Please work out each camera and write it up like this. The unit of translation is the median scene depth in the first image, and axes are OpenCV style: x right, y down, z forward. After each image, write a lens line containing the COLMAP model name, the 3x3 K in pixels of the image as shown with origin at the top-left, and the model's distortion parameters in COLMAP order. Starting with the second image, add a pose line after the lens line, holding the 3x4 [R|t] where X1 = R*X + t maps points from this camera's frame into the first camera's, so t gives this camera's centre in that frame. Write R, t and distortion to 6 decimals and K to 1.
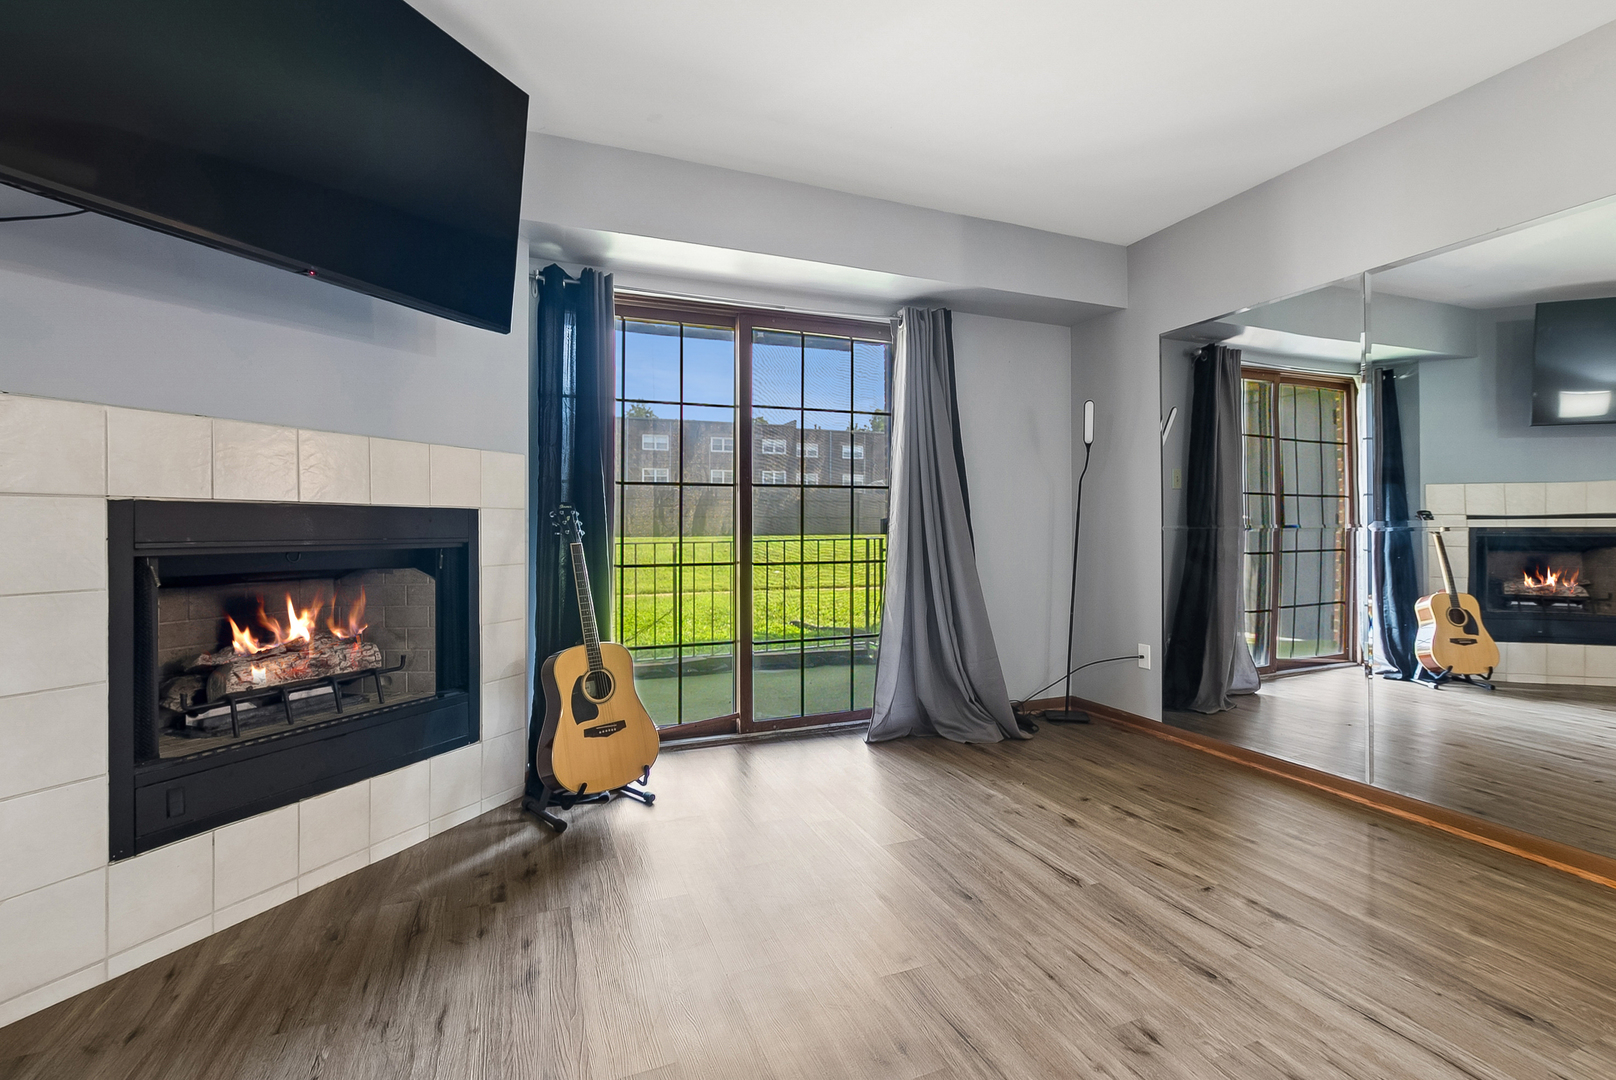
lens RADIAL K [[745.1, 0, 824.8], [0, 745.1, 519.5], [0, 0, 1]] dist [0.000781, 0.000354]
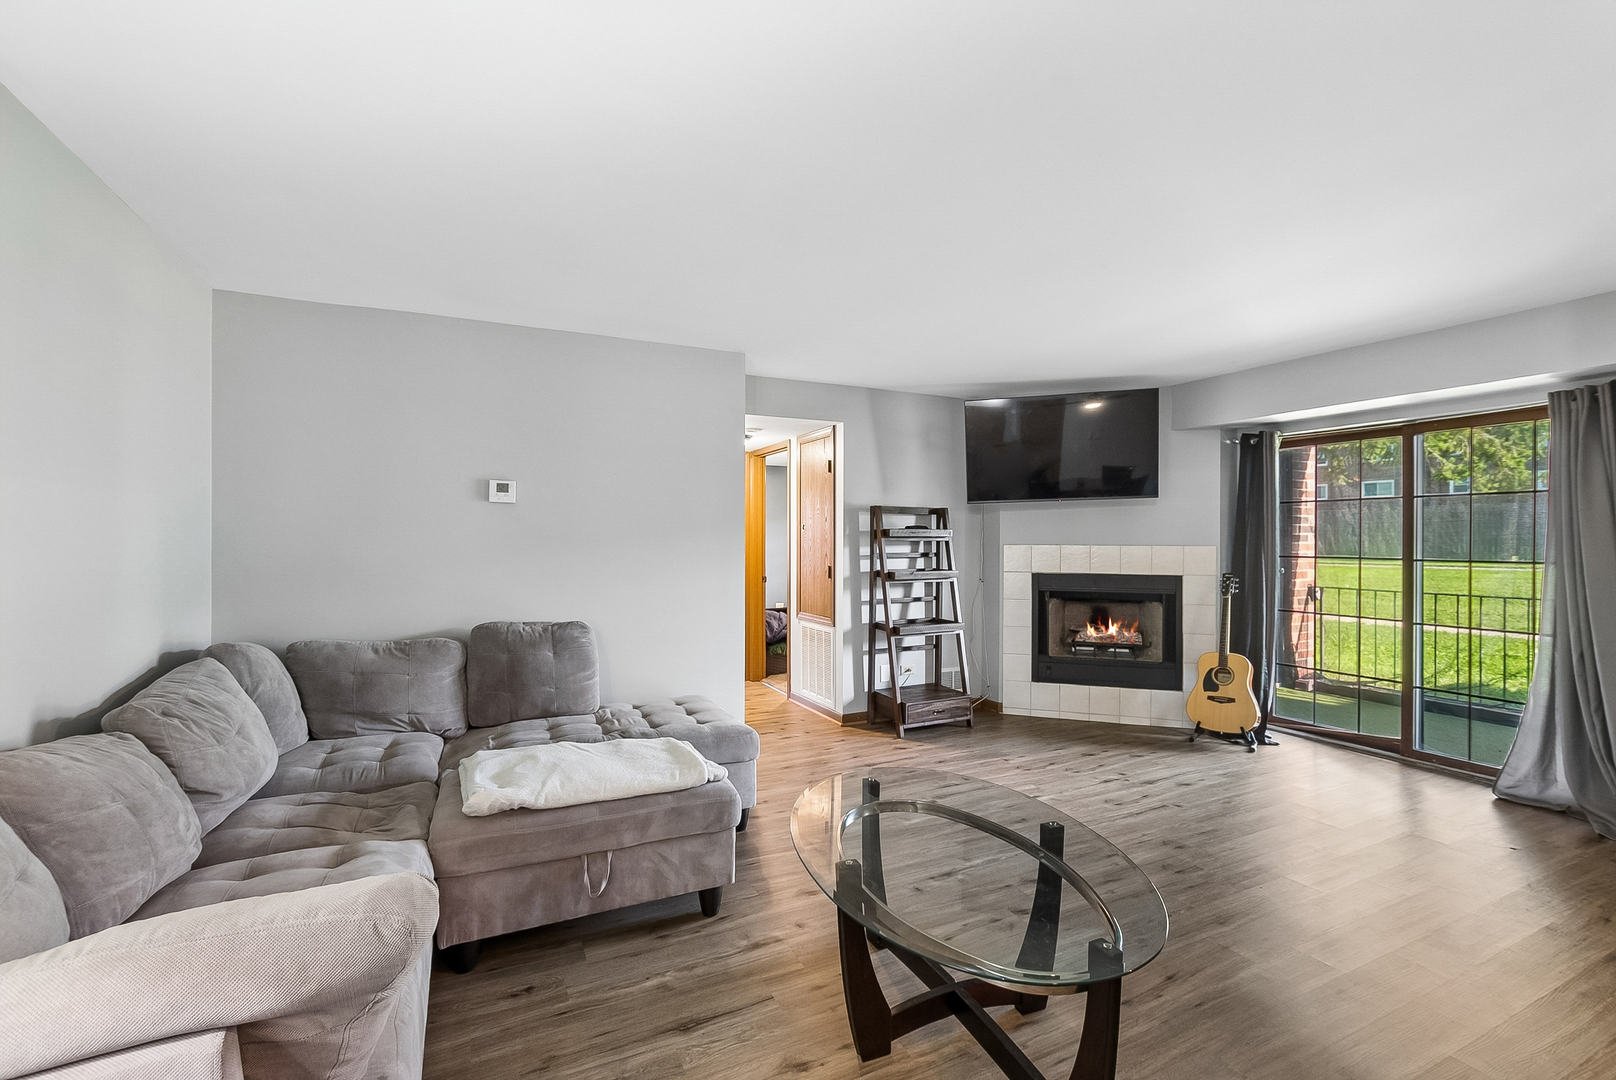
lens RADIAL K [[689.7, 0, 837.8], [0, 689.7, 542.8], [0, 0, 1]] dist [0.001985, 0.000169]
pose [[0.096278, 0.004833, -0.995343, 1.347346], [0.003138, 0.999982, 0.005159, -0.119516], [0.995349, -0.003620, 0.096262, -0.106355]]
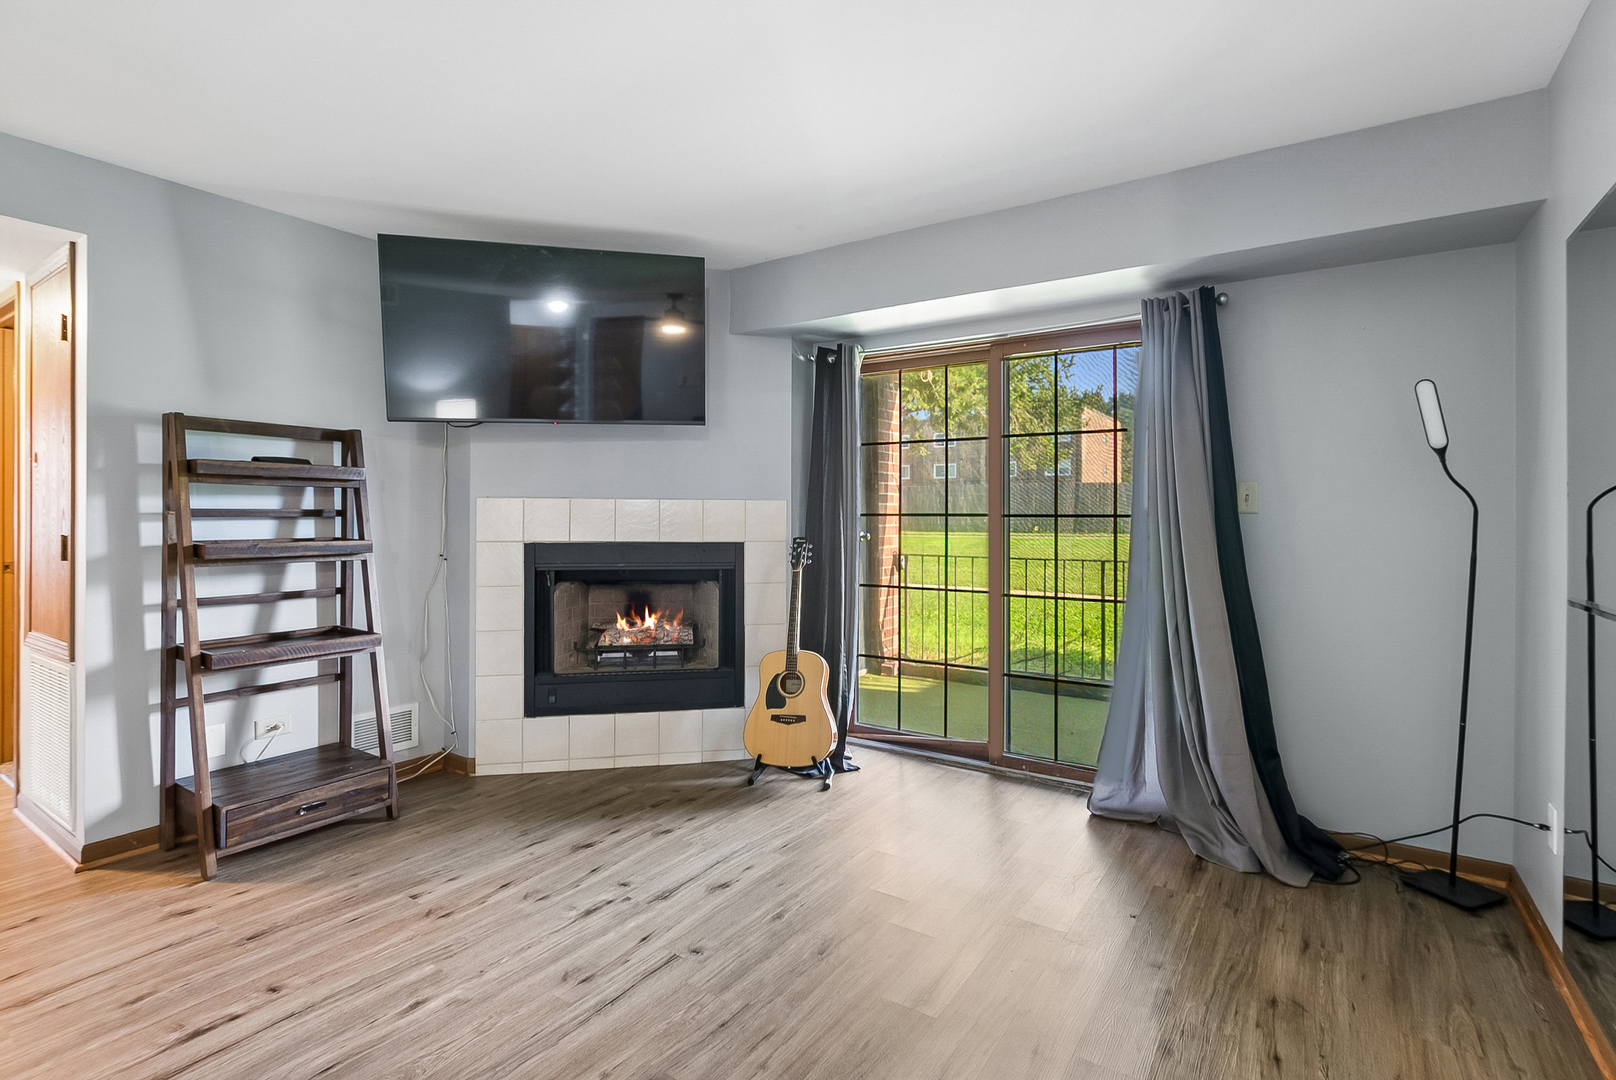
lens RADIAL K [[745.1, 0, 824.8], [0, 745.1, 519.5], [0, 0, 1]] dist [0.000781, 0.000354]
pose [[0.564919, 0.004991, -0.825131, 0.814629], [0.002137, 0.999970, 0.007512, -0.070213], [0.825143, -0.006007, 0.564892, 0.344557]]
